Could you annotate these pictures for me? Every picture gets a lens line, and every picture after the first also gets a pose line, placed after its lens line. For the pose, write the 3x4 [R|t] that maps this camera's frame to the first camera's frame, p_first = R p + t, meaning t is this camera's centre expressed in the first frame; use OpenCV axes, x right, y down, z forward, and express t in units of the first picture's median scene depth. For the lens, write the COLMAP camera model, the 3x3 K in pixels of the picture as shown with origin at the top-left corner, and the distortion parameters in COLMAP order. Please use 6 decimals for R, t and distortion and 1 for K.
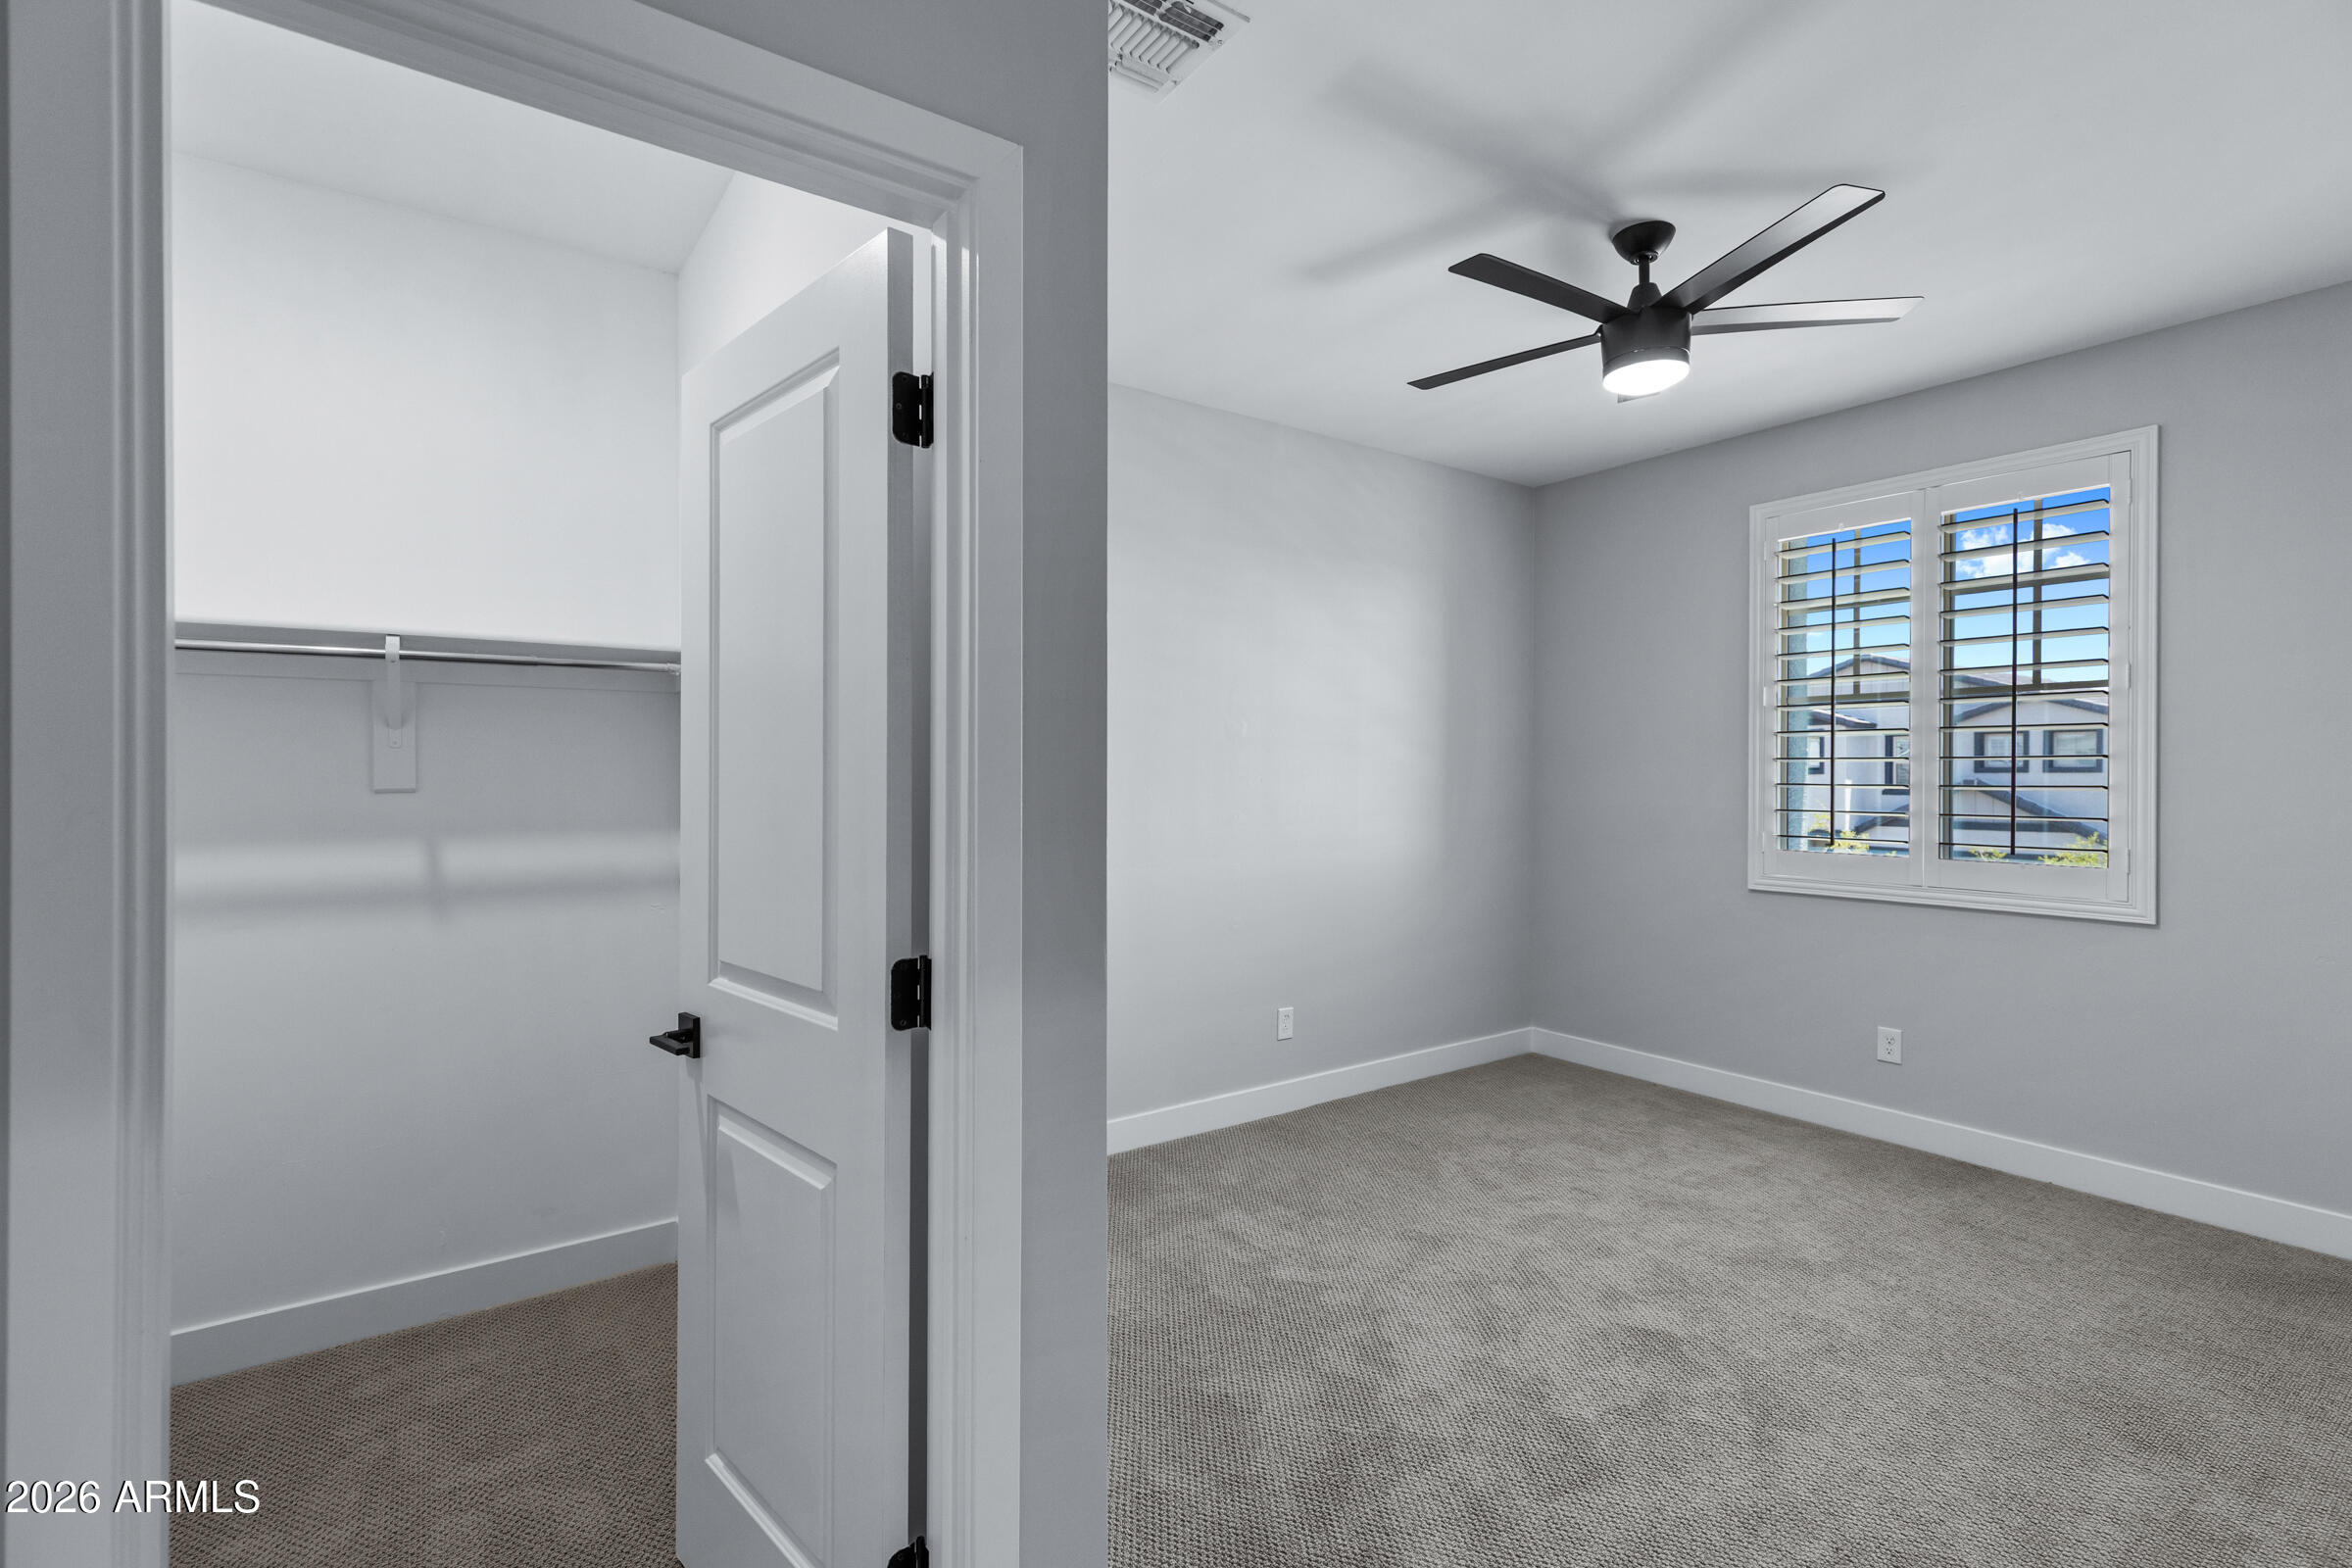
lens RADIAL K [[1072.9, 0, 1176.0], [0, 1072.9, 784.0], [0, 0, 1]] dist [0.009287, 0.000579]
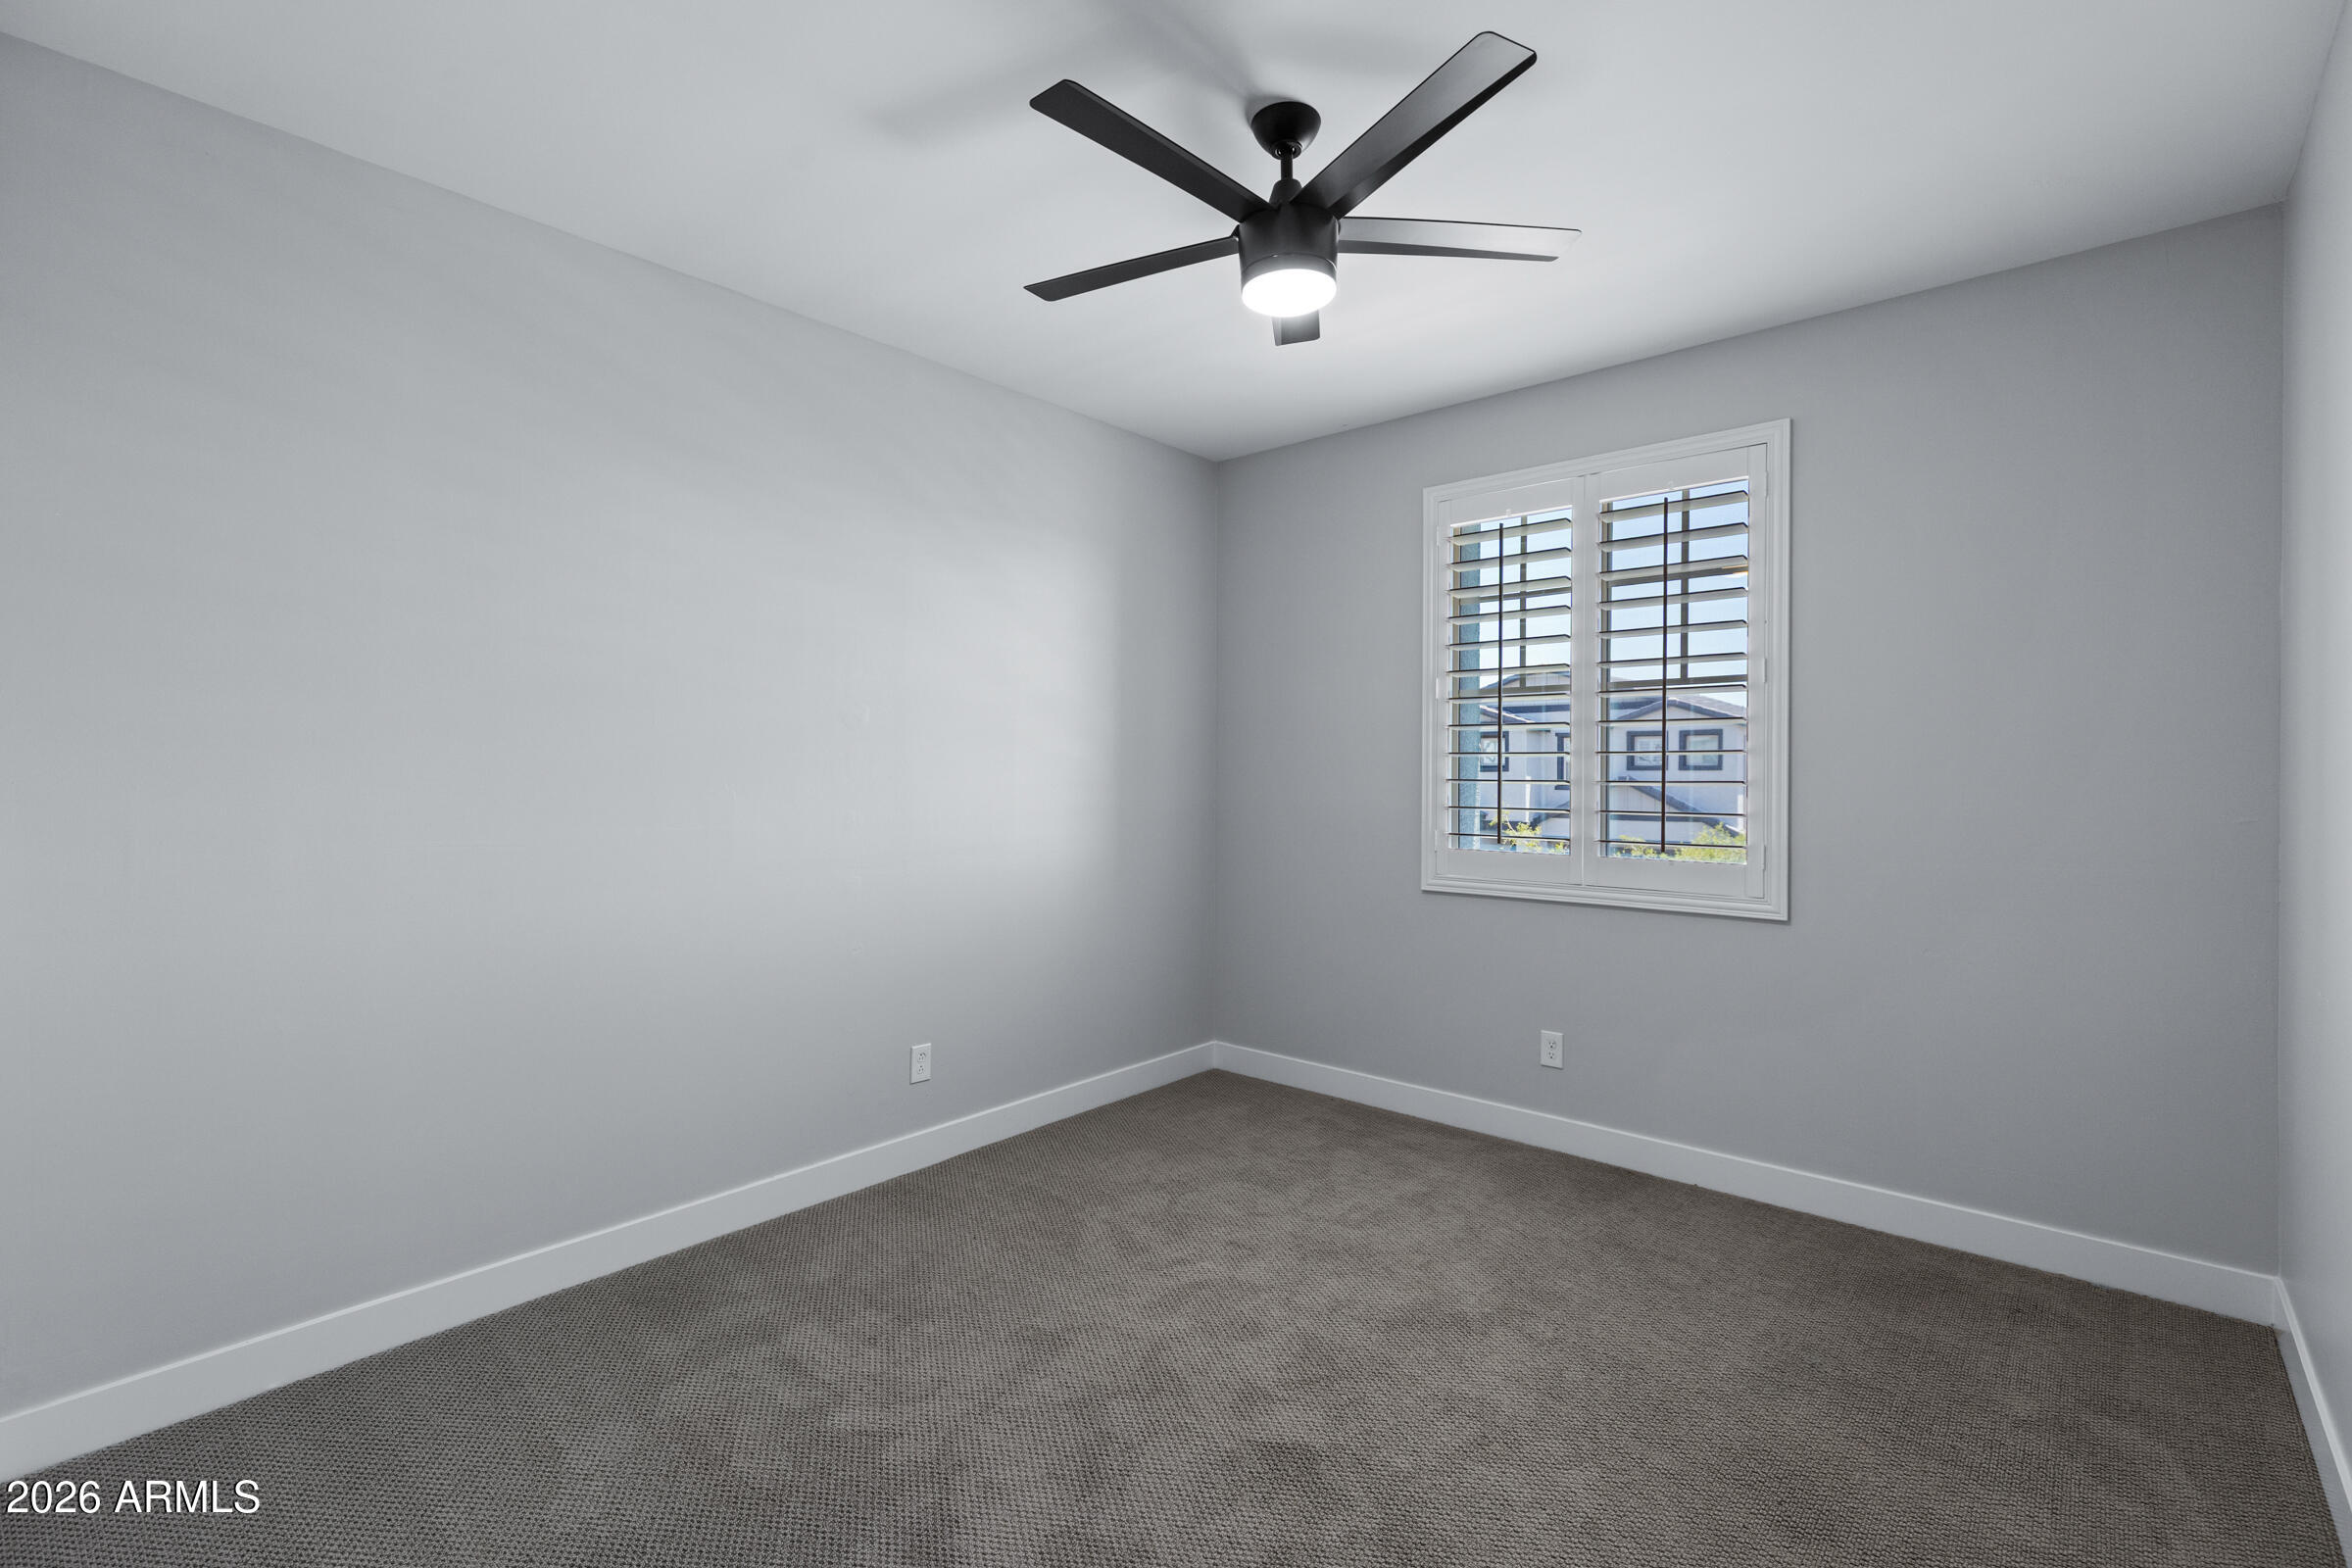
lens RADIAL K [[1060.3, 0, 1163.8], [0, 1060.3, 790.9], [0, 0, 1]] dist [0.011749, -0.000053]
pose [[0.974424, -0.004521, 0.224670, 0.125637], [0.002523, 0.999955, 0.009181, 0.000405], [-0.224701, -0.008379, 0.974392, 0.173461]]
